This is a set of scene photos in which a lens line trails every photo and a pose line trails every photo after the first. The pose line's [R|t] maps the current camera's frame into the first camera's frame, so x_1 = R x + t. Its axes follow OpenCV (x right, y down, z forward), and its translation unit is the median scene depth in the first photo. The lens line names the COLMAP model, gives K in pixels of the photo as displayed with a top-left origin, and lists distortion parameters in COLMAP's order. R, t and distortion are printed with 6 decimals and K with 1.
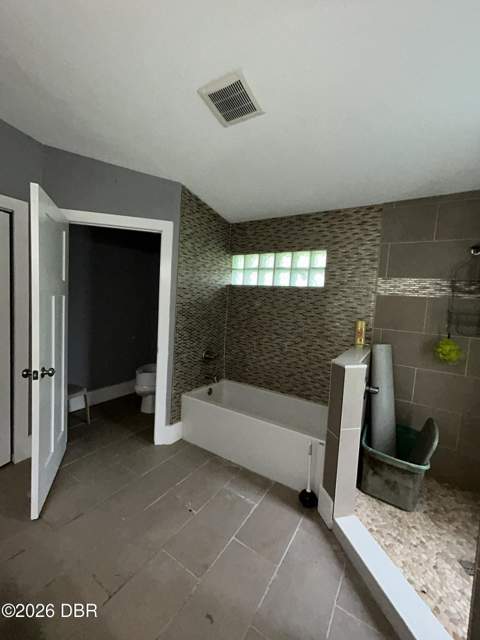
lens RADIAL K [[258.8, 0, 241.2], [0, 258.8, 318.9], [0, 0, 1]] dist [0.014807, 0.000533]
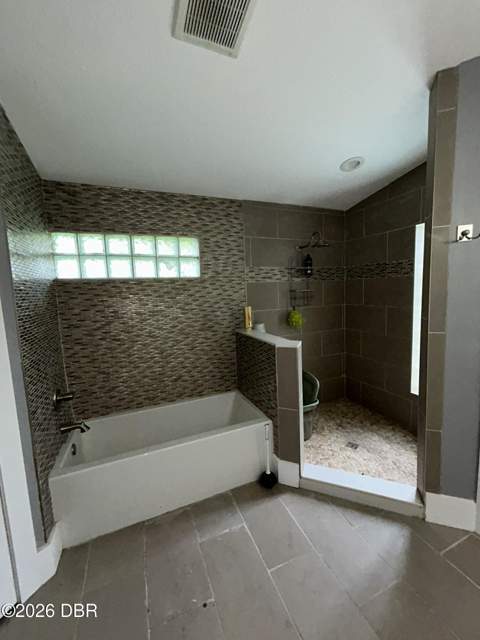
lens RADIAL K [[258.8, 0, 242.6], [0, 258.8, 319.5], [0, 0, 1]] dist [0.014807, 0.000533]
pose [[0.579305, -0.172975, 0.796546, -0.383908], [0.132324, 0.984218, 0.117493, -0.061260], [-0.804299, 0.037338, 0.593051, 0.317093]]
